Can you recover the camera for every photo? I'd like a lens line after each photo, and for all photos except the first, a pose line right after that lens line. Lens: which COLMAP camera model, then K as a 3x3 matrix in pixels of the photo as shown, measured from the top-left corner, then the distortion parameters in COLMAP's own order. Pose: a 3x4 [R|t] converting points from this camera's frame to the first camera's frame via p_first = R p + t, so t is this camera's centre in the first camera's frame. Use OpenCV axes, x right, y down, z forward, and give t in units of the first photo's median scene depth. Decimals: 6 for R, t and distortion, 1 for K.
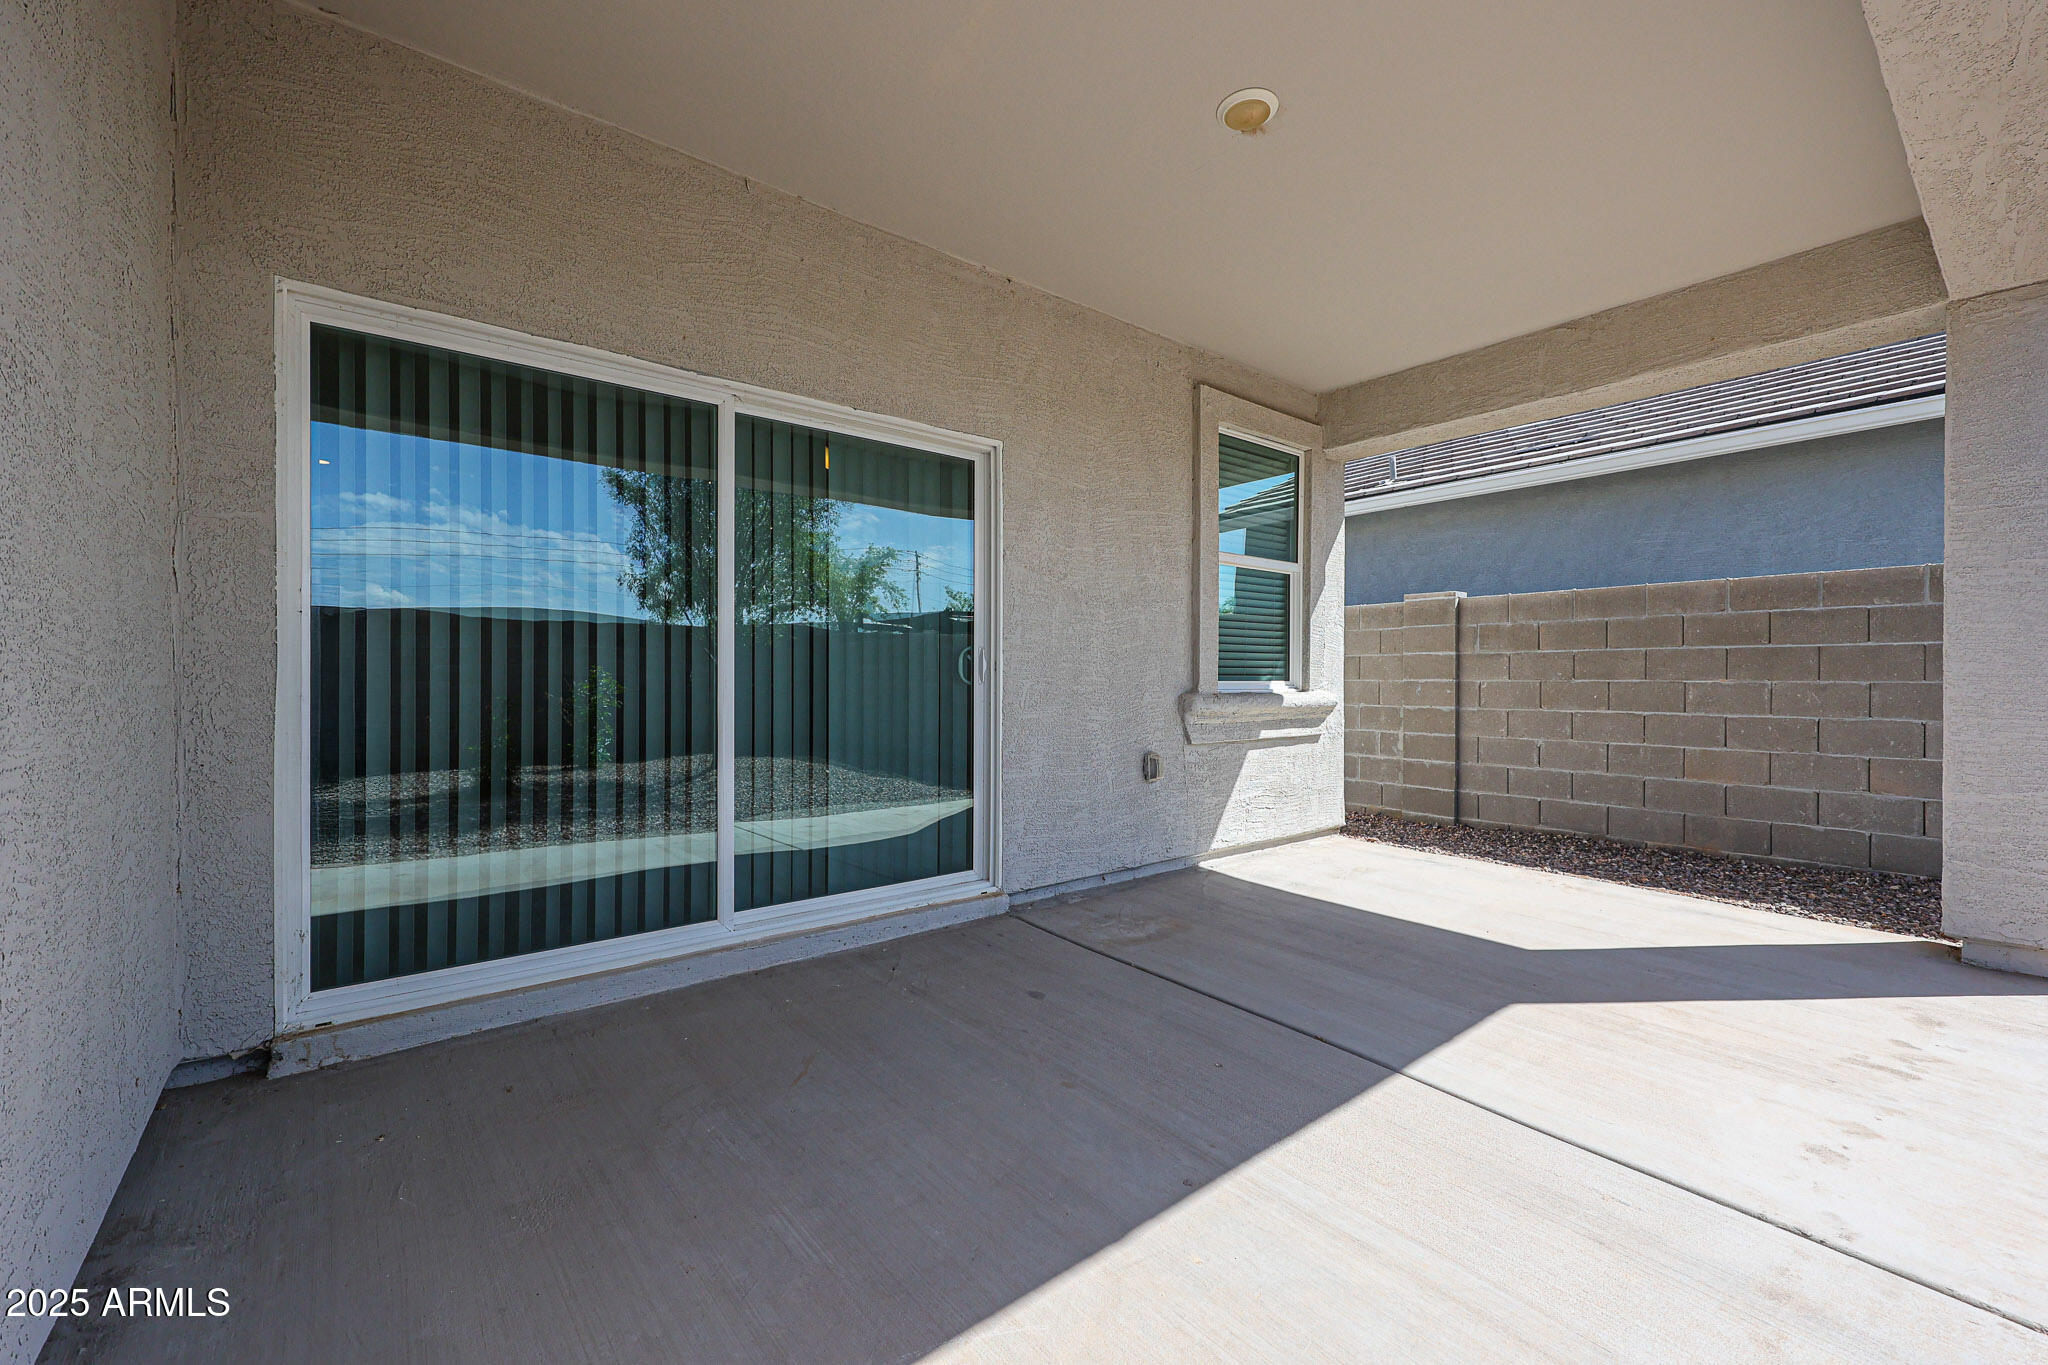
lens RADIAL K [[828.9, 0, 1012.7], [0, 828.9, 683.1], [0, 0, 1]] dist [0.001238, -0.000028]
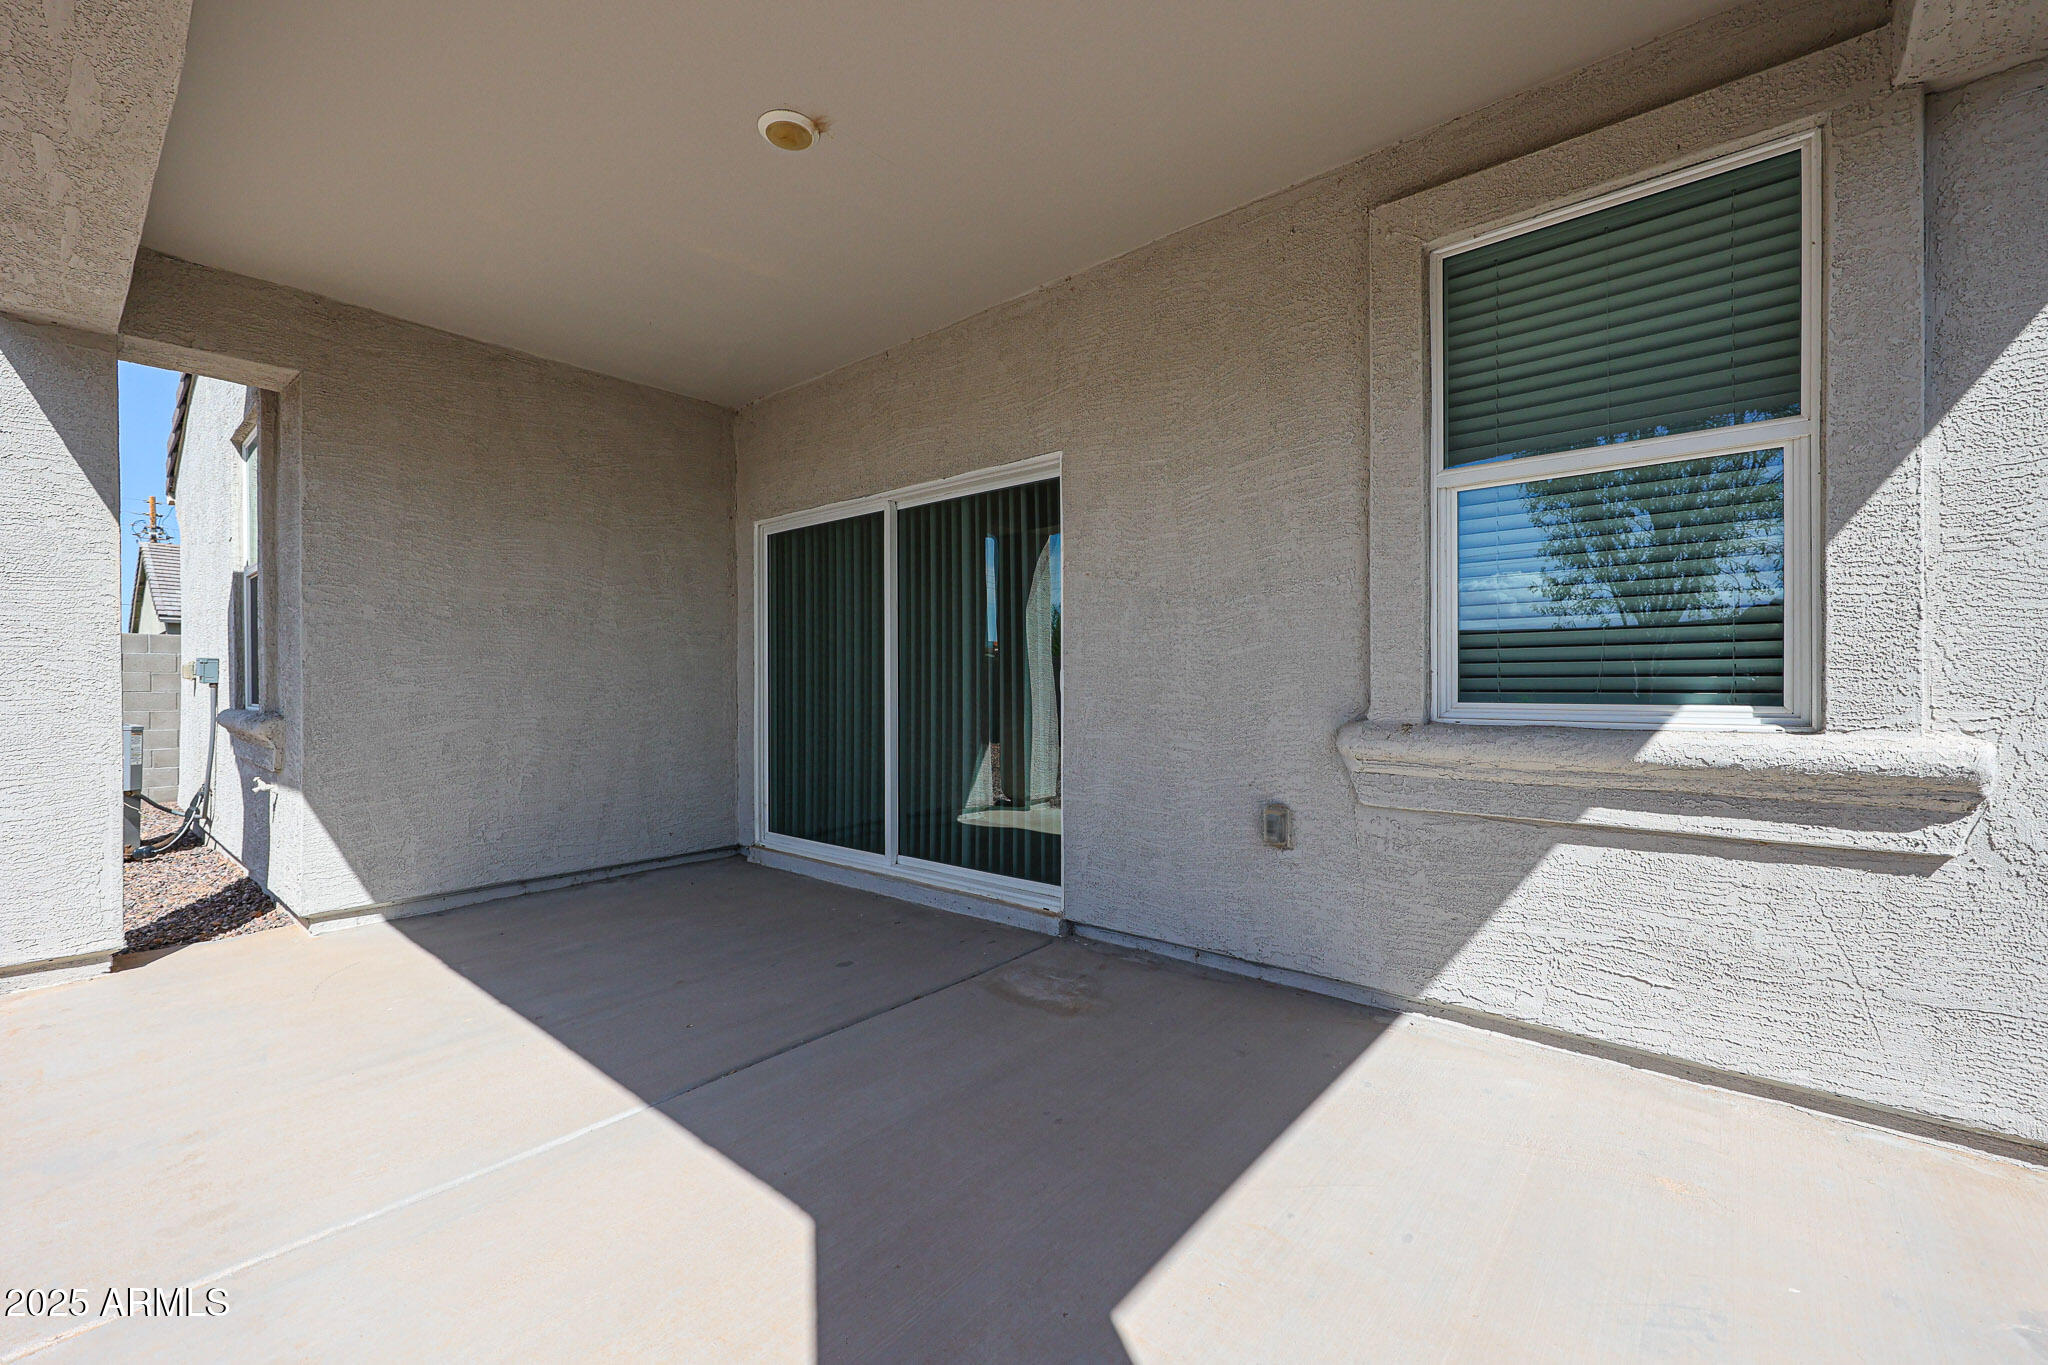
lens RADIAL K [[828.9, 0, 1012.7], [0, 828.9, 683.1], [0, 0, 1]] dist [0.001238, -0.000028]
pose [[0.189453, -0.001557, -0.981889, 0.836803], [-0.001979, 0.999996, -0.001968, -0.015661], [0.981888, 0.002316, 0.189449, 0.685297]]
